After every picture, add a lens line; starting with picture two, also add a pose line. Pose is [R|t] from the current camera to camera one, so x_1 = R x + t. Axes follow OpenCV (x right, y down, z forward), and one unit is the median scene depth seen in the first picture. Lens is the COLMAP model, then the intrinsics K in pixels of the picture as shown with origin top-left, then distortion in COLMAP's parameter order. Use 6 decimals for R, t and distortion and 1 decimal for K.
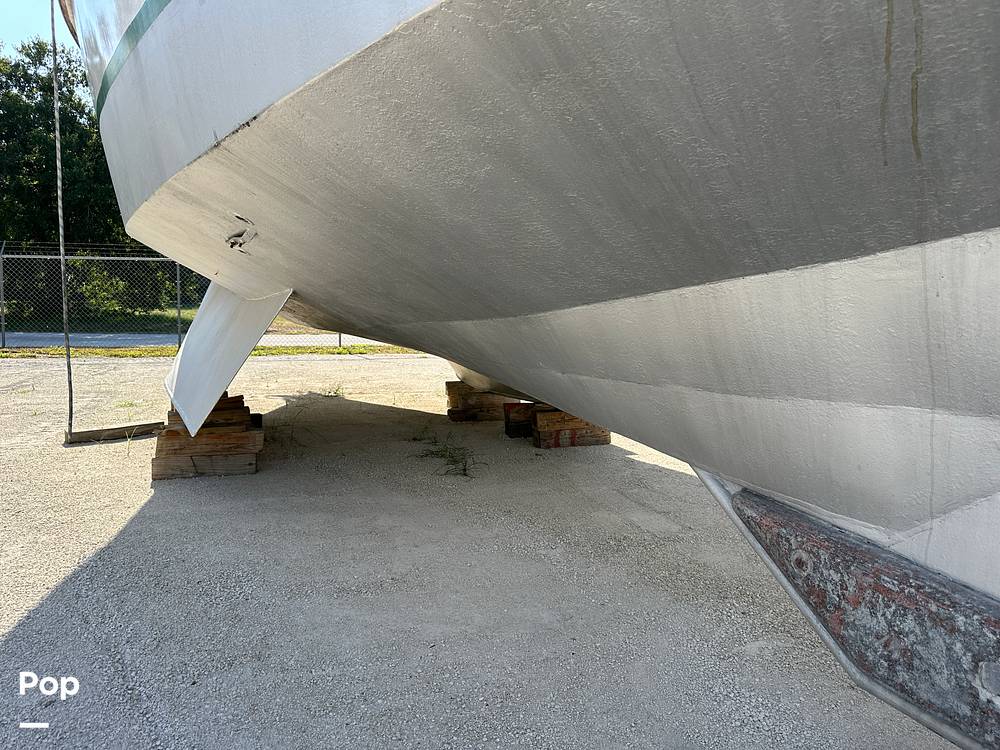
lens RADIAL K [[704.3, 0, 500.0], [0, 704.3, 383.3], [0, 0, 1]] dist [0.089002, -0.113437]
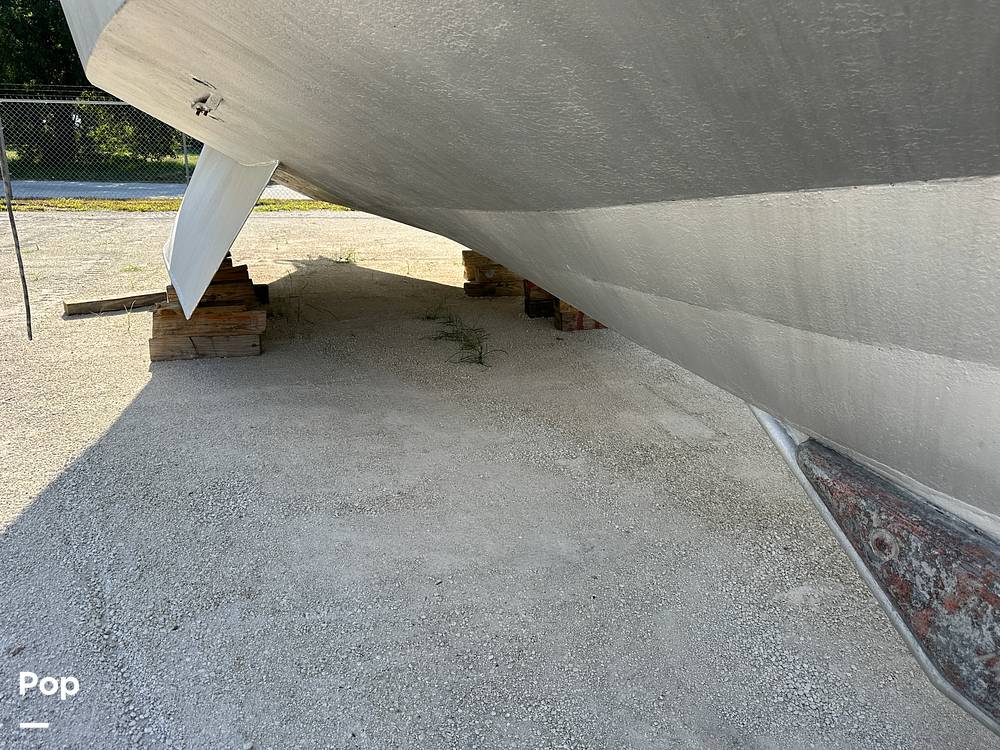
lens RADIAL K [[705.5, 0, 494.8], [0, 705.5, 376.0], [0, 0, 1]] dist [0.069693, -0.080127]
pose [[0.999267, 0.017728, -0.033915, 0.002397], [-0.010830, 0.981002, 0.193697, -0.064317], [0.036705, -0.193188, 0.980475, 0.157325]]
